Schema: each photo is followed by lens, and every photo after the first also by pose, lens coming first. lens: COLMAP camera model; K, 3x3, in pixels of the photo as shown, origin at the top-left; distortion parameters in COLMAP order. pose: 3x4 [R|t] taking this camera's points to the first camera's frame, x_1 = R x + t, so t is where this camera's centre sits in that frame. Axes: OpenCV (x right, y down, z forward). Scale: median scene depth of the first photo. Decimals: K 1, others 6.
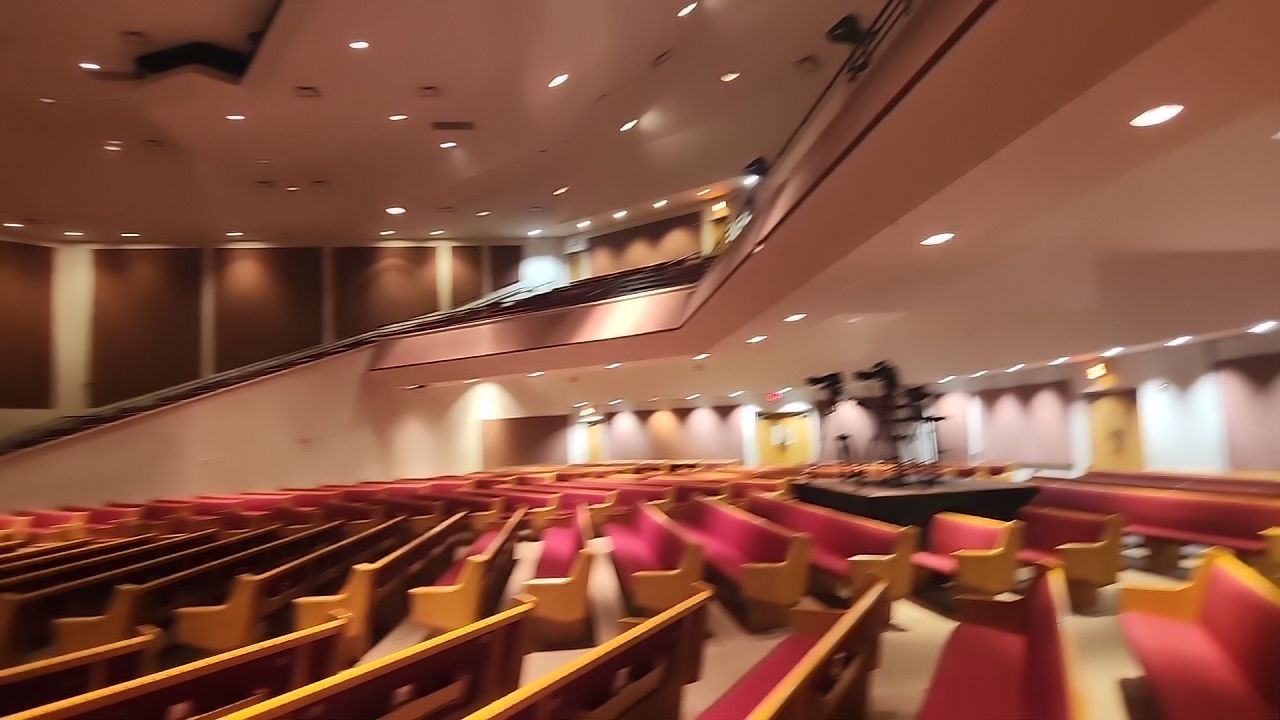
lens RADIAL K [[843.6, 0, 640.0], [0, 843.6, 360.0], [0, 0, 1]] dist [0.062169, -0.049247]
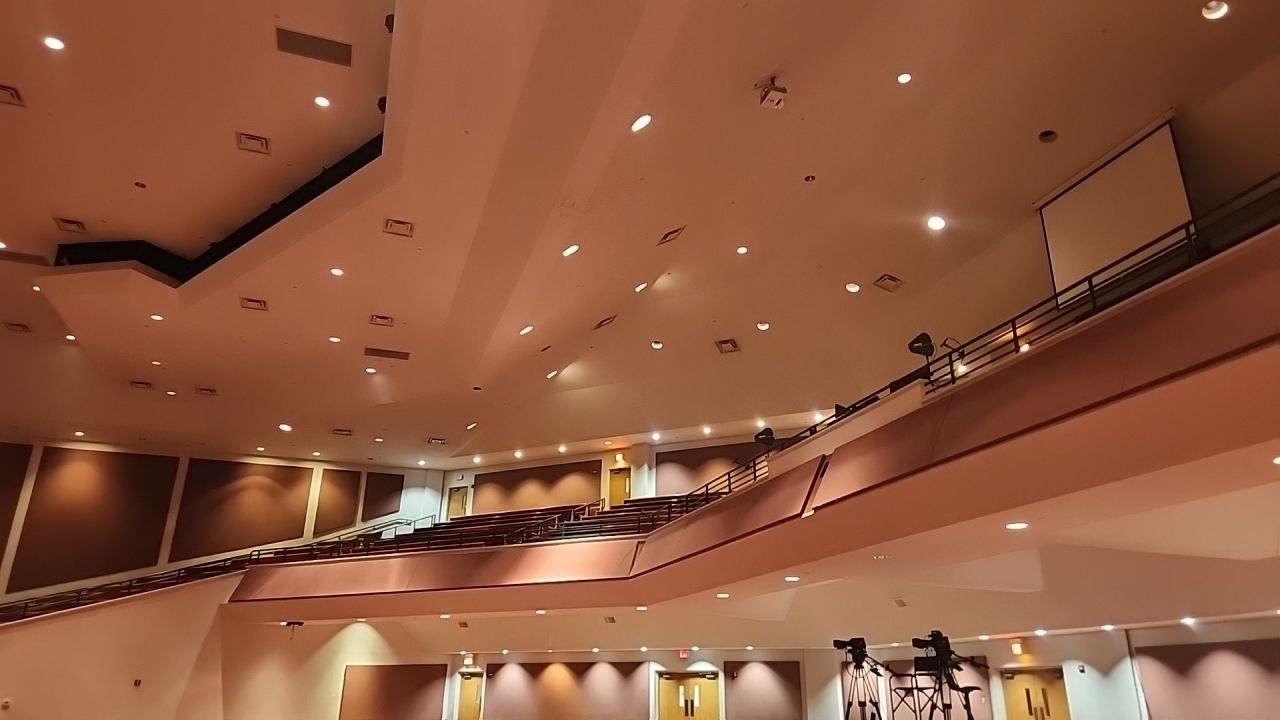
lens RADIAL K [[843.6, 0, 640.0], [0, 843.6, 360.0], [0, 0, 1]] dist [0.062169, -0.049247]
pose [[0.966767, 0.130891, 0.219612, -0.126092], [-0.063182, 0.954677, -0.290860, 0.004752], [-0.247729, 0.267318, 0.931220, -0.008815]]
